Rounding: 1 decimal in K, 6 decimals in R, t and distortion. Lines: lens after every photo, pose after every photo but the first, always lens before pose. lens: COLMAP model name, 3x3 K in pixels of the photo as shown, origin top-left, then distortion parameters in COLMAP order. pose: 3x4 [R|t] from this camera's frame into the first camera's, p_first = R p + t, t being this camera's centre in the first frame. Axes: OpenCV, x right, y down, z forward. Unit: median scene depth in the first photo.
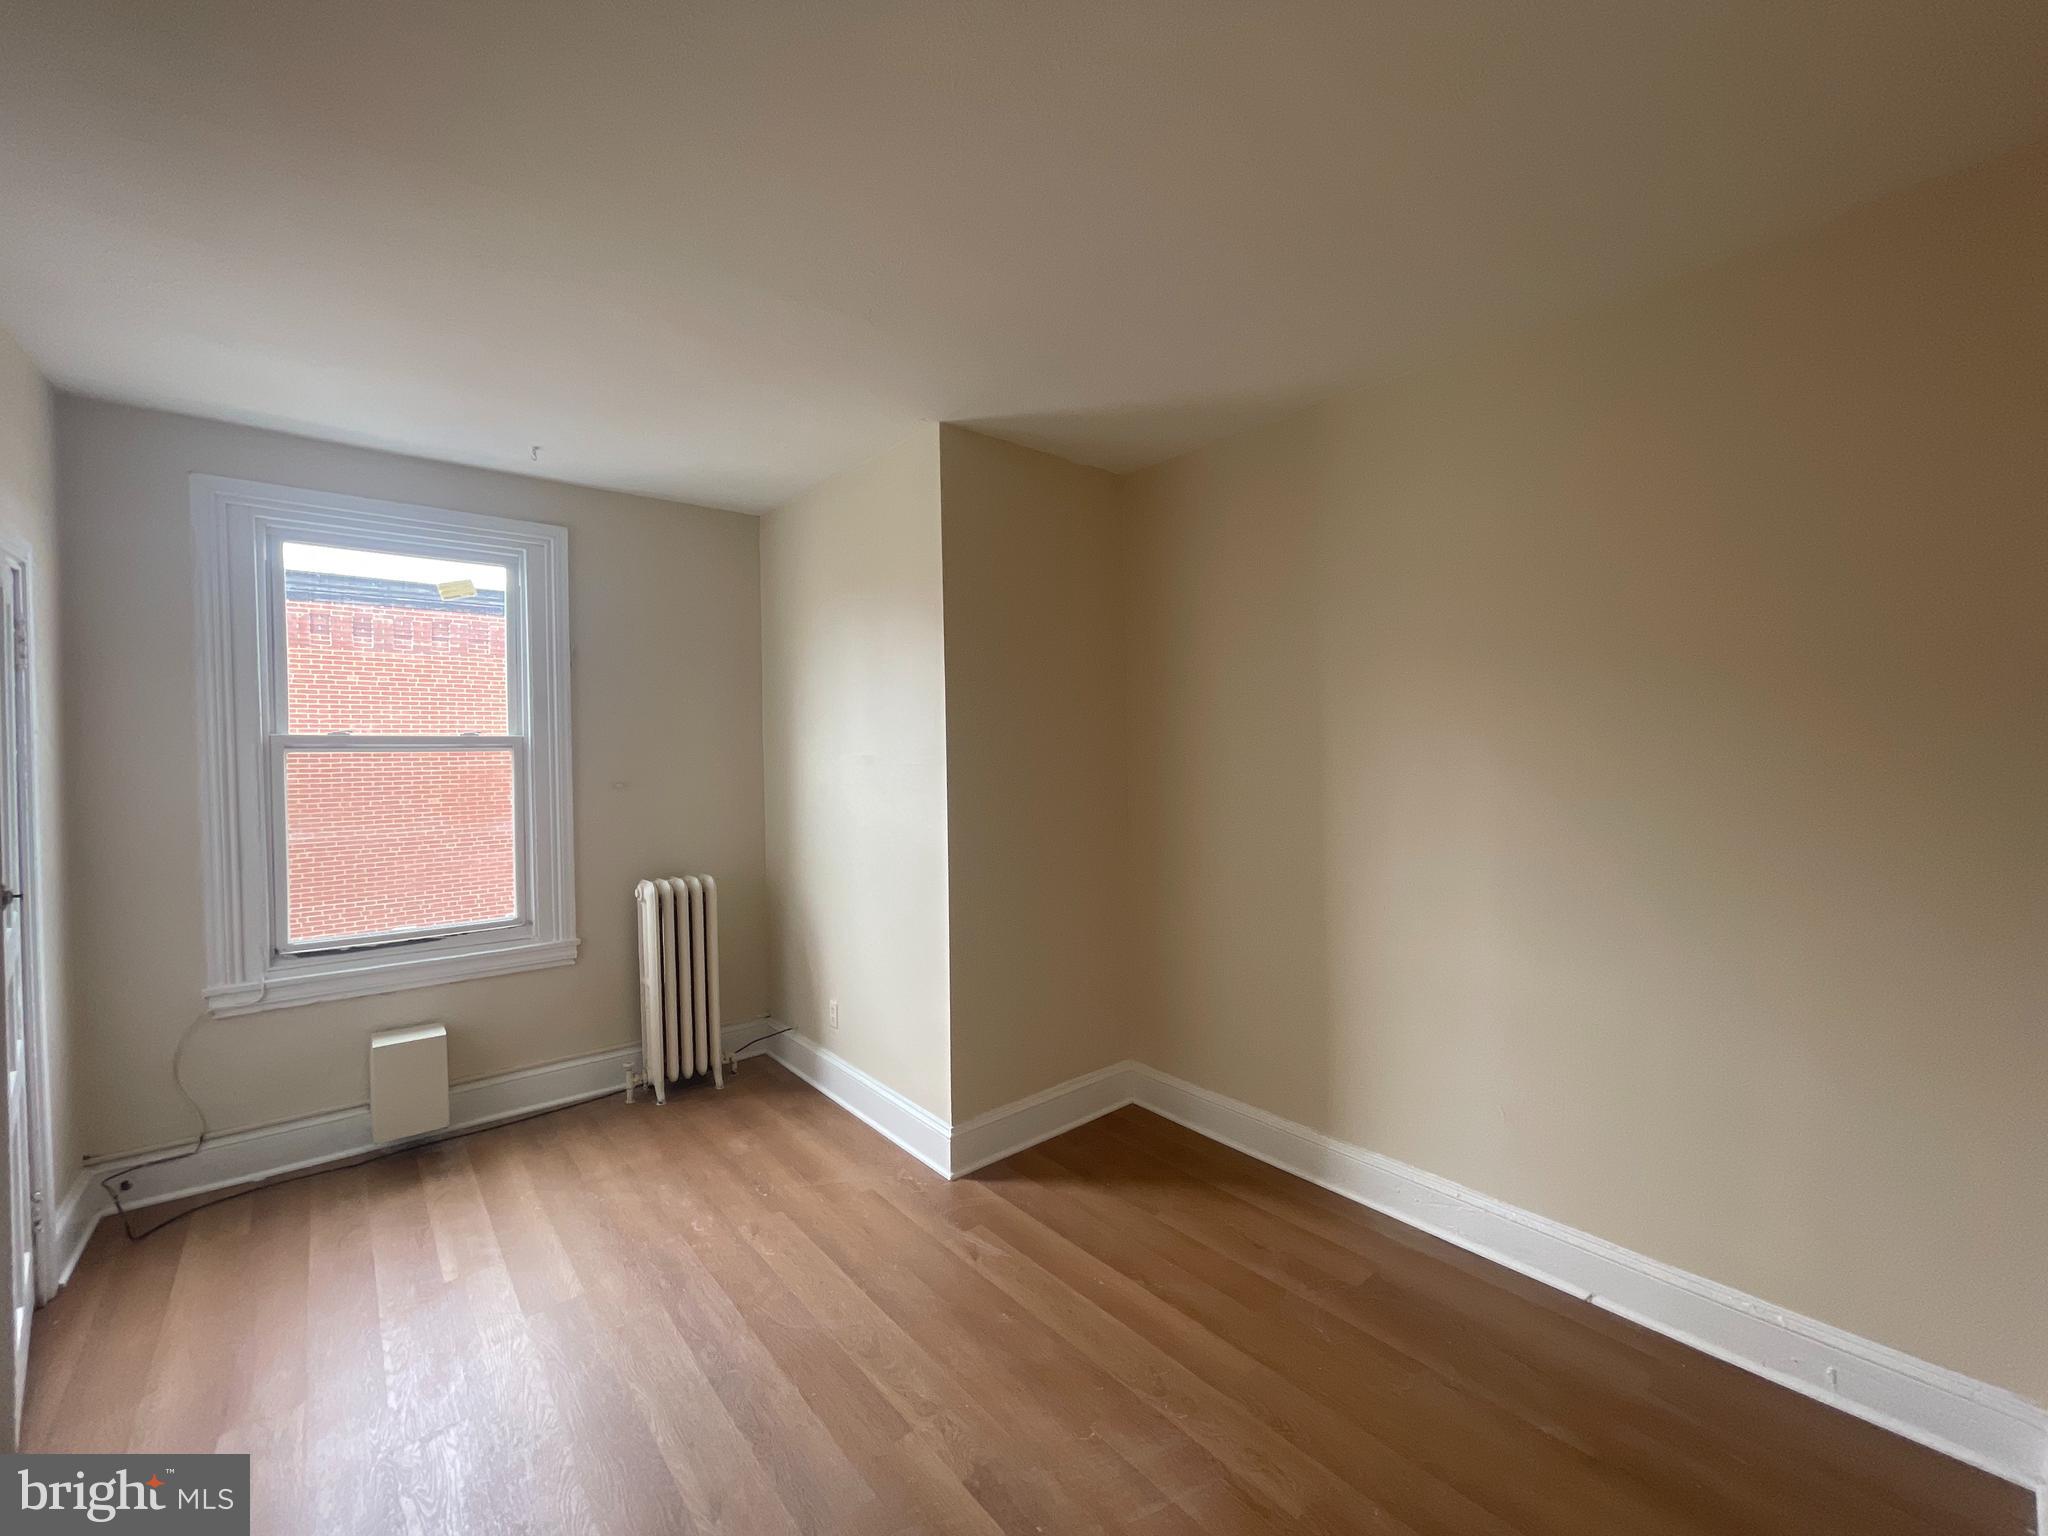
lens RADIAL K [[827.9, 0, 1019.2], [0, 827.9, 763.9], [0, 0, 1]] dist [-0.008235, 0.000414]
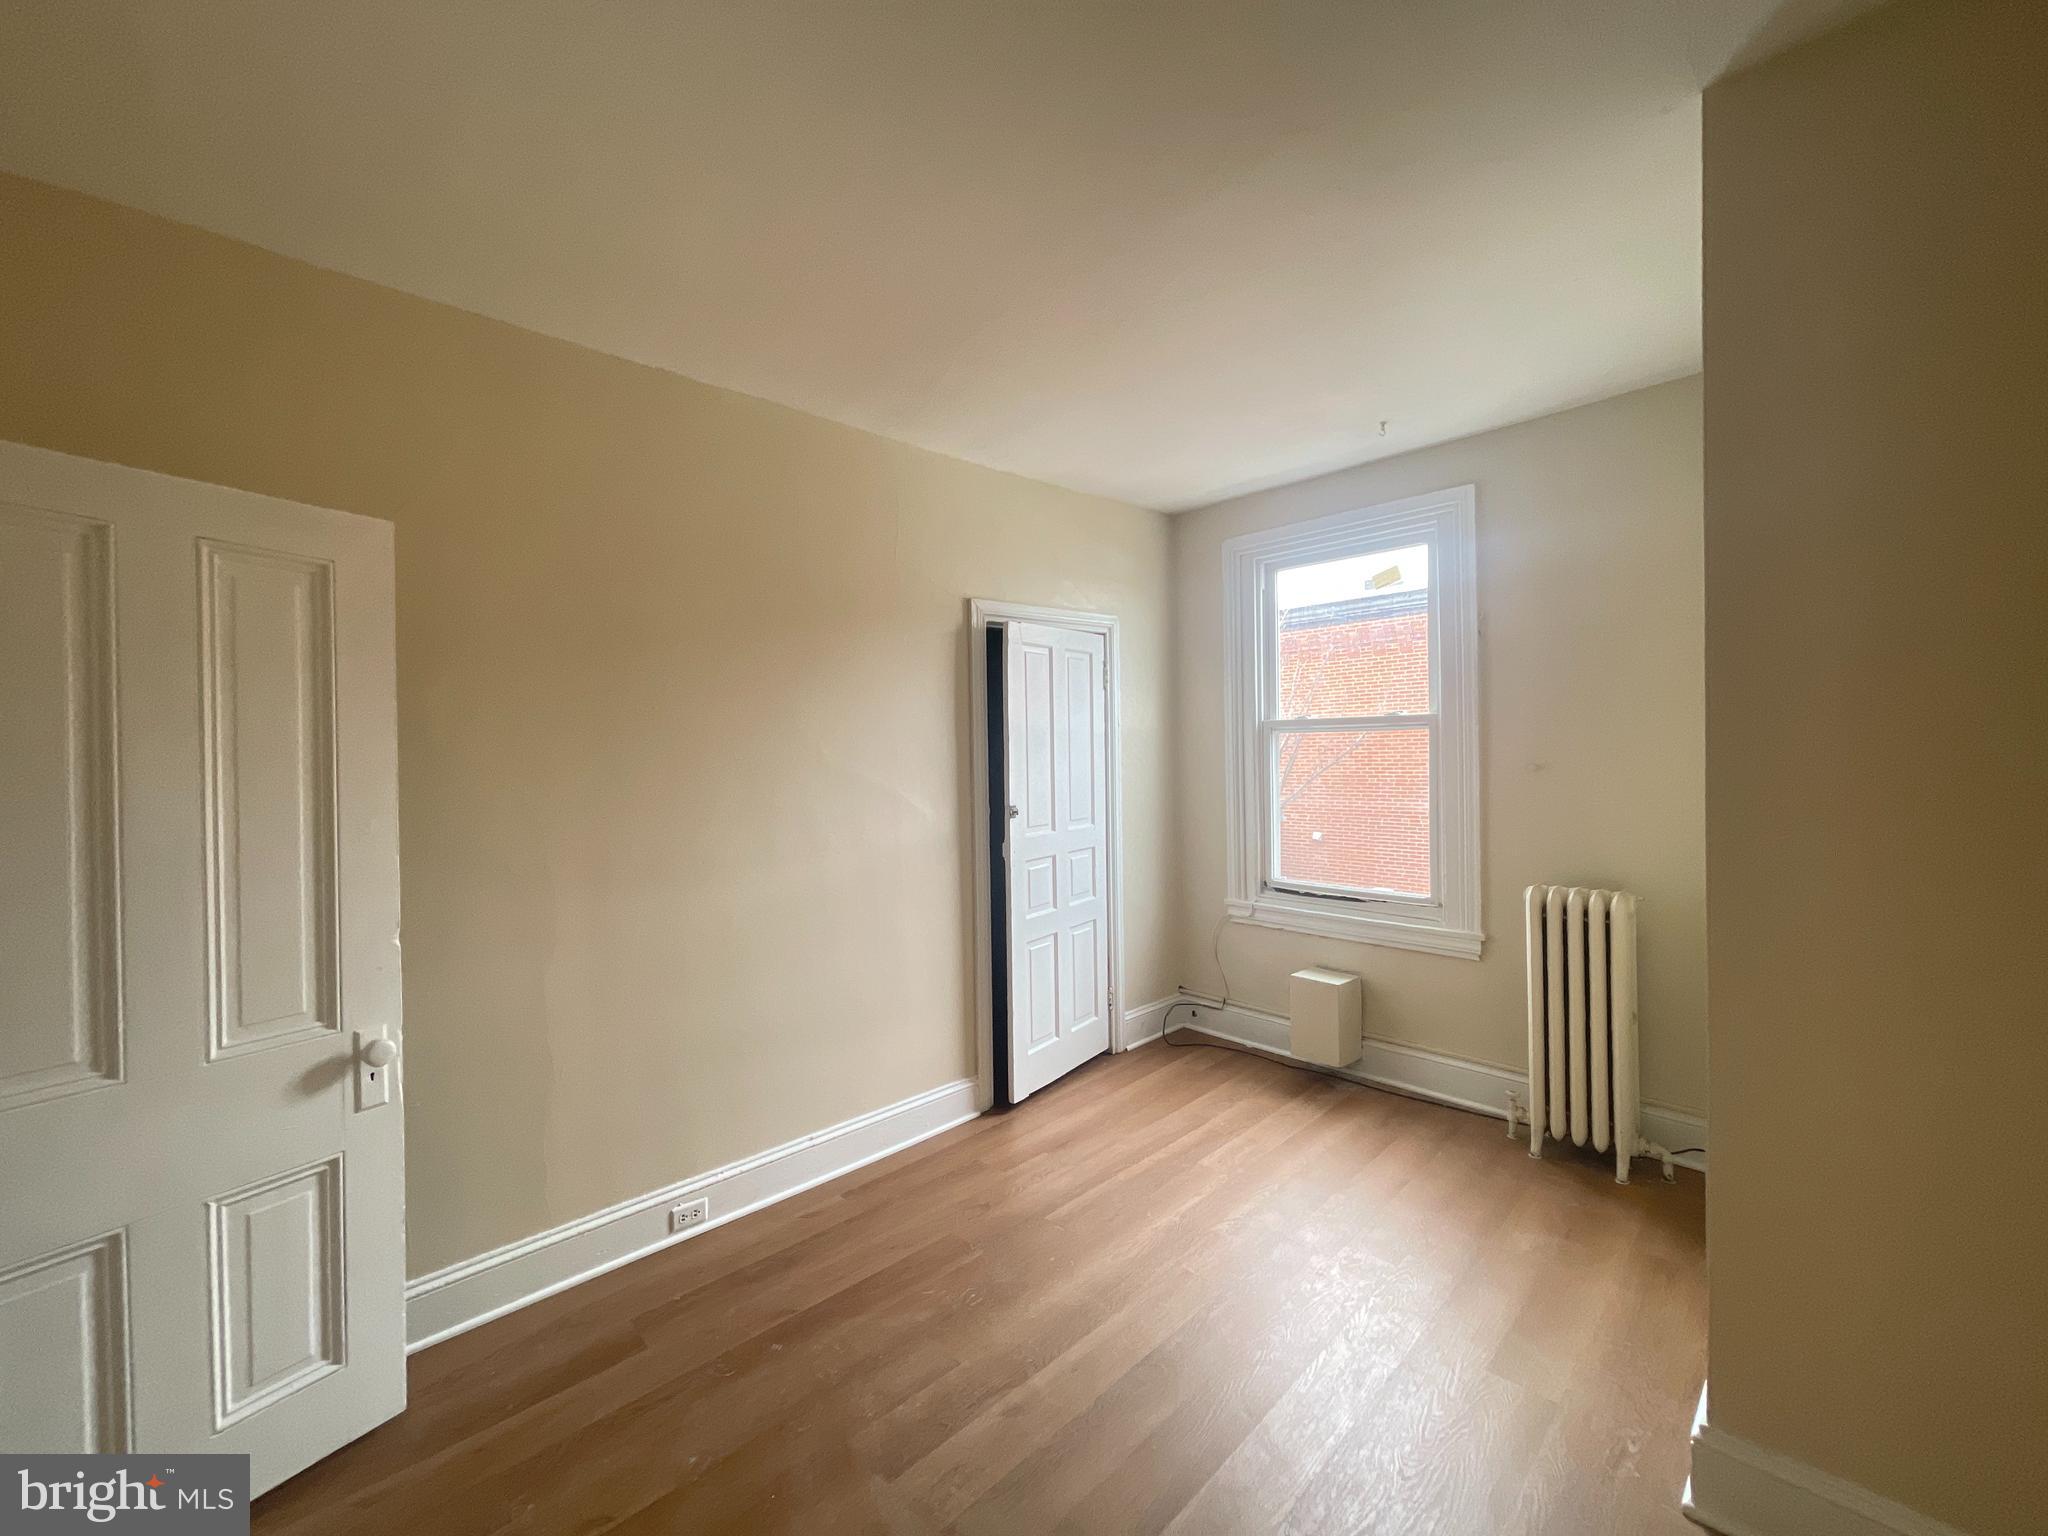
lens RADIAL K [[827.9, 0, 1019.2], [0, 827.9, 763.9], [0, 0, 1]] dist [-0.008235, 0.000414]
pose [[0.060929, 0.025217, -0.997824, 0.394194], [0.002541, 0.999674, 0.025419, -0.000443], [0.998139, -0.004085, 0.060845, 0.509981]]
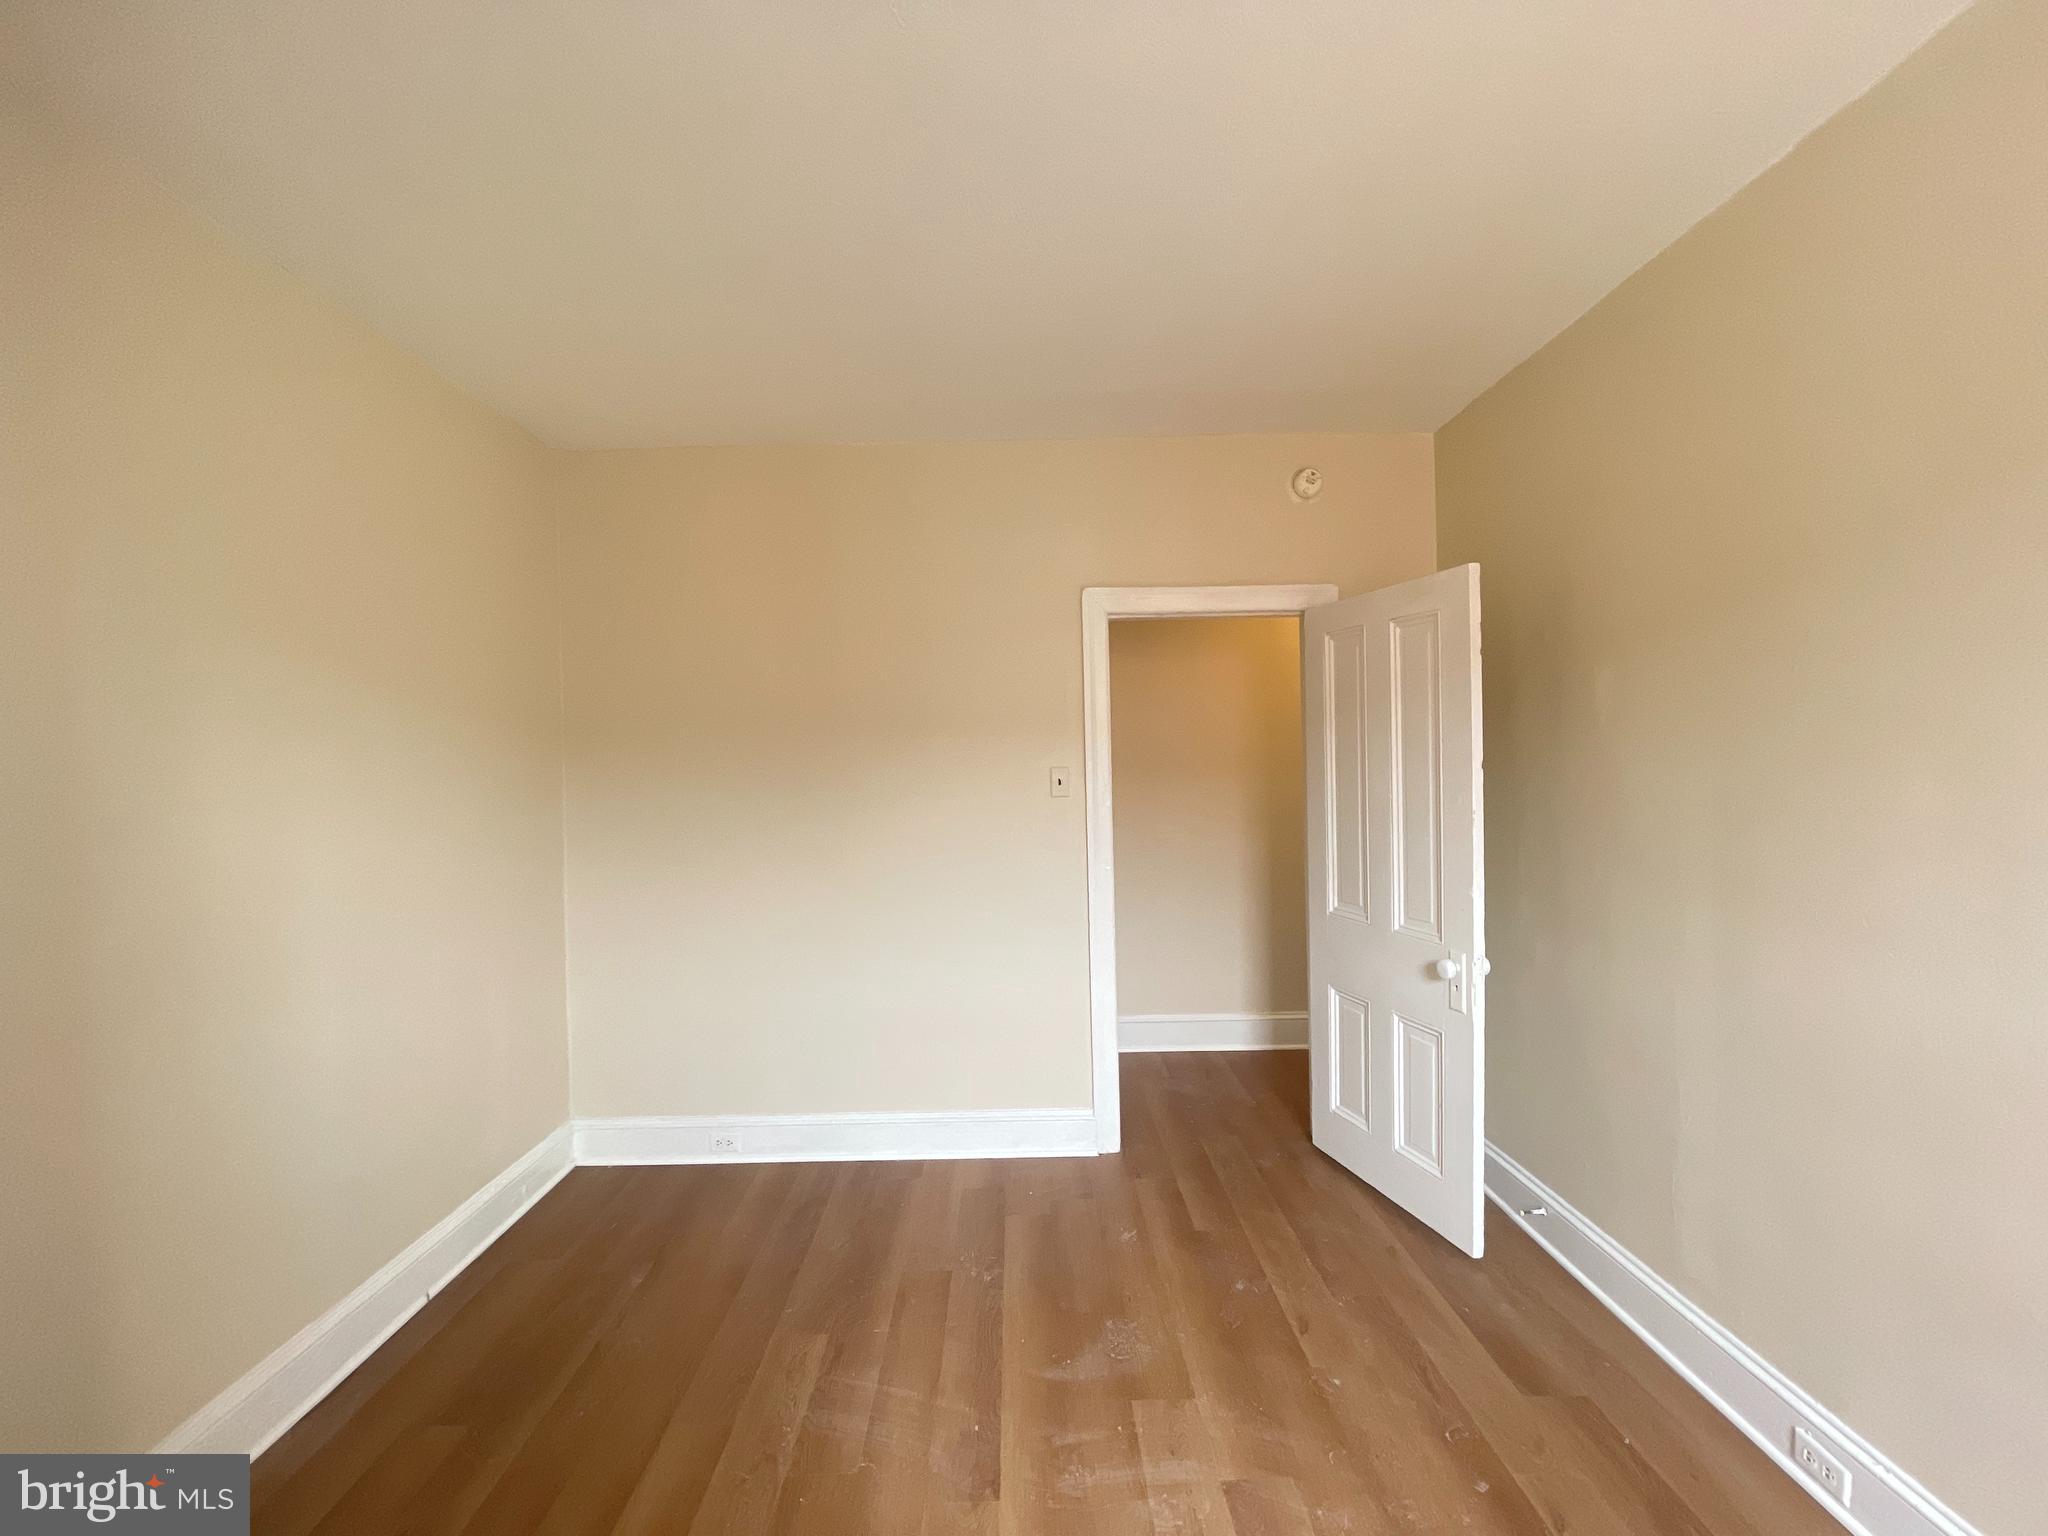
lens RADIAL K [[807.4, 0, 1024.0], [0, 807.4, 768.0], [0, 0, 1]] dist [-0.000094, 0.000115]
pose [[-0.771750, 0.021941, 0.635548, -0.400931], [0.036591, 0.999281, 0.009935, 0.000678], [-0.634873, 0.030922, -0.771998, 0.945585]]
